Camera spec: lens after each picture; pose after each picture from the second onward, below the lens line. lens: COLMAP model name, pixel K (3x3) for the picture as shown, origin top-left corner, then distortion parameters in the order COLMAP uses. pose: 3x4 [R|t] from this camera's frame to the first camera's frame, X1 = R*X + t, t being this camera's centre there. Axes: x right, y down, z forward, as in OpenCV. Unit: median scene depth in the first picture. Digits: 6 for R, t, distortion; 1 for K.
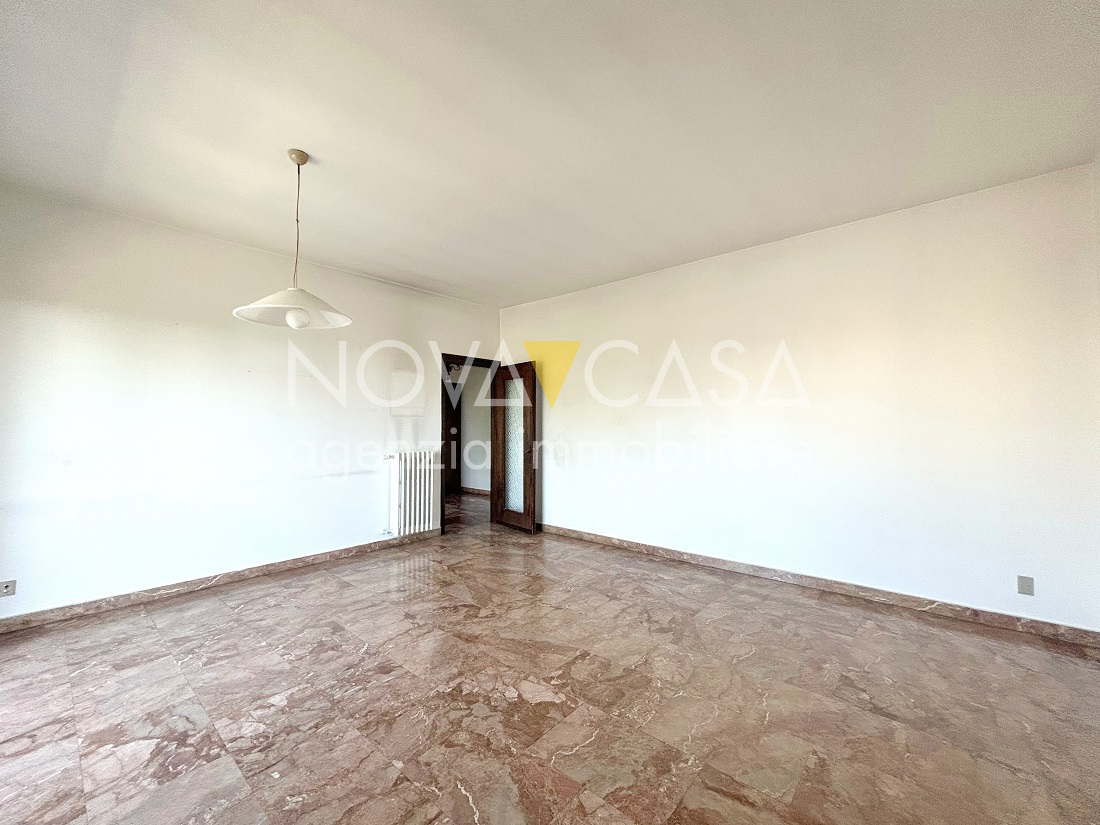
lens RADIAL K [[444.9, 0, 544.0], [0, 444.9, 416.9], [0, 0, 1]] dist [-0.004985, 0.000886]
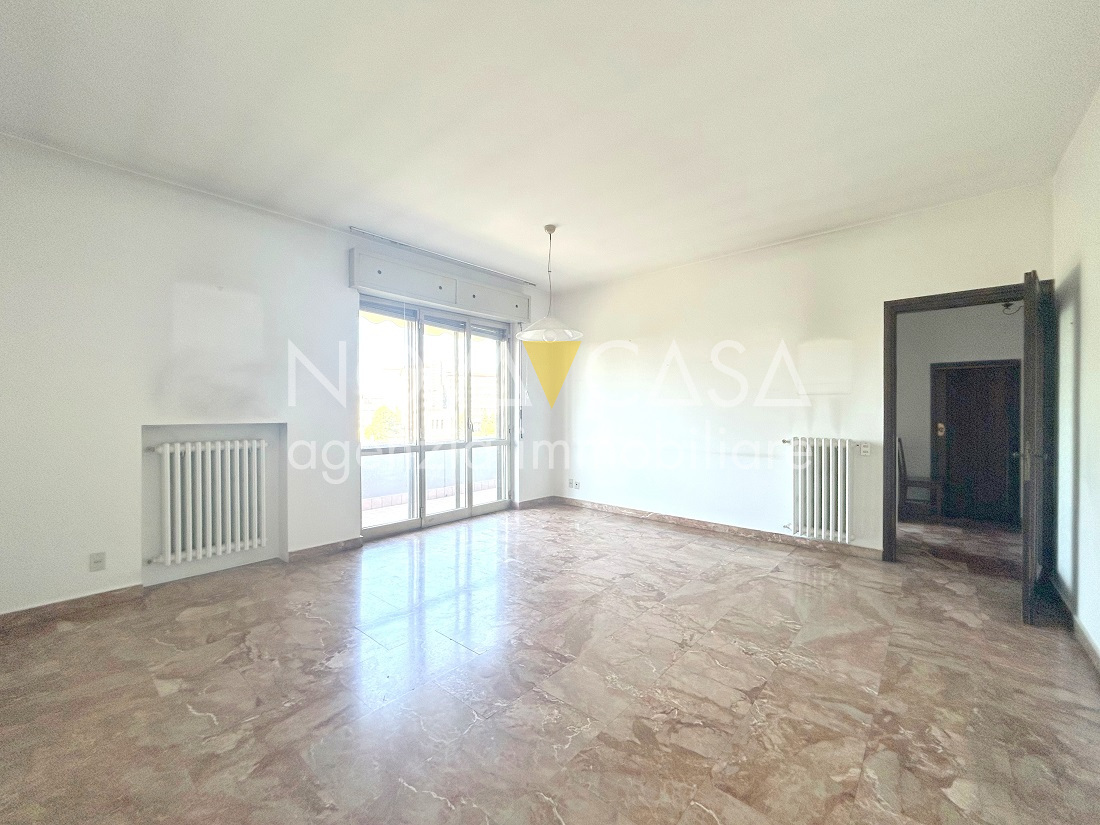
lens RADIAL K [[444.9, 0, 547.4], [0, 444.9, 414.8], [0, 0, 1]] dist [-0.004985, 0.000886]
pose [[-0.001191, 0.009796, -0.999951, 0.976950], [0.017899, 0.999792, 0.009773, 0.037837], [0.999839, -0.017886, -0.001366, 0.978107]]
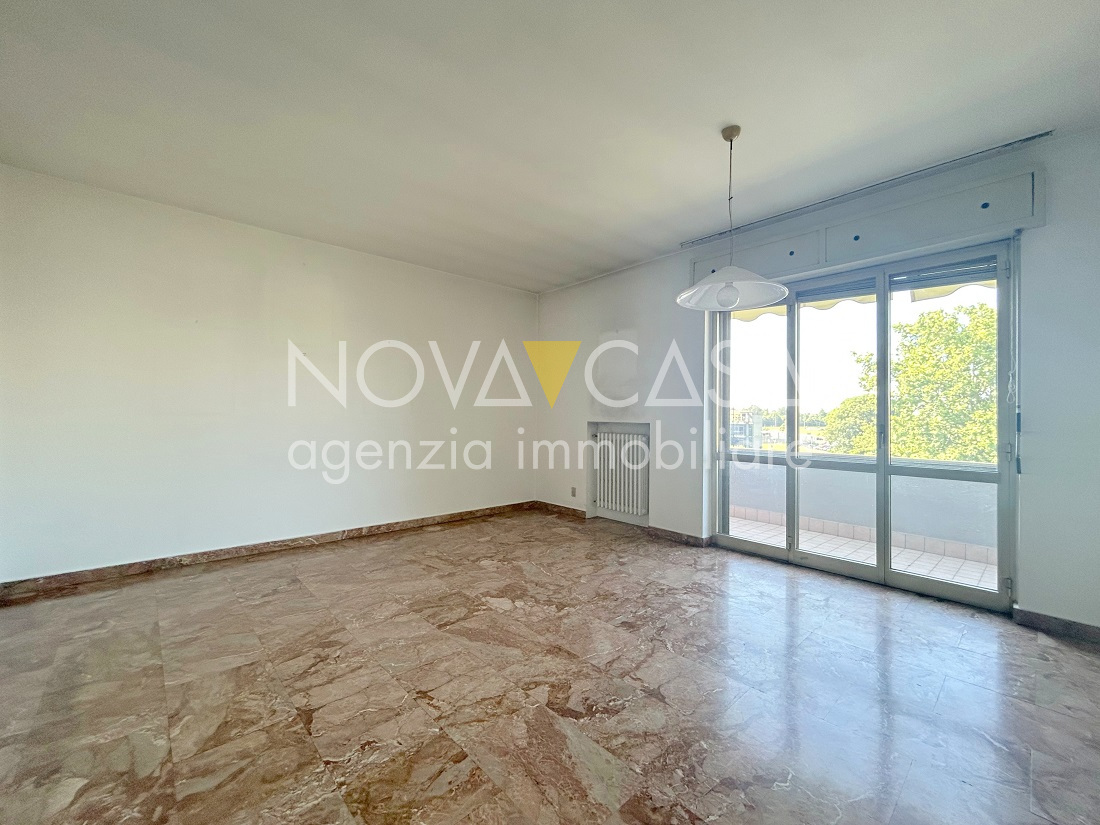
lens RADIAL K [[444.9, 0, 552.4], [0, 444.9, 420.2], [0, 0, 1]] dist [-0.004985, 0.000886]
pose [[-0.995290, -0.008656, 0.096552, -0.256745], [-0.009158, 0.999947, -0.004755, 0.062599], [-0.096506, -0.005617, -0.995317, 2.006476]]
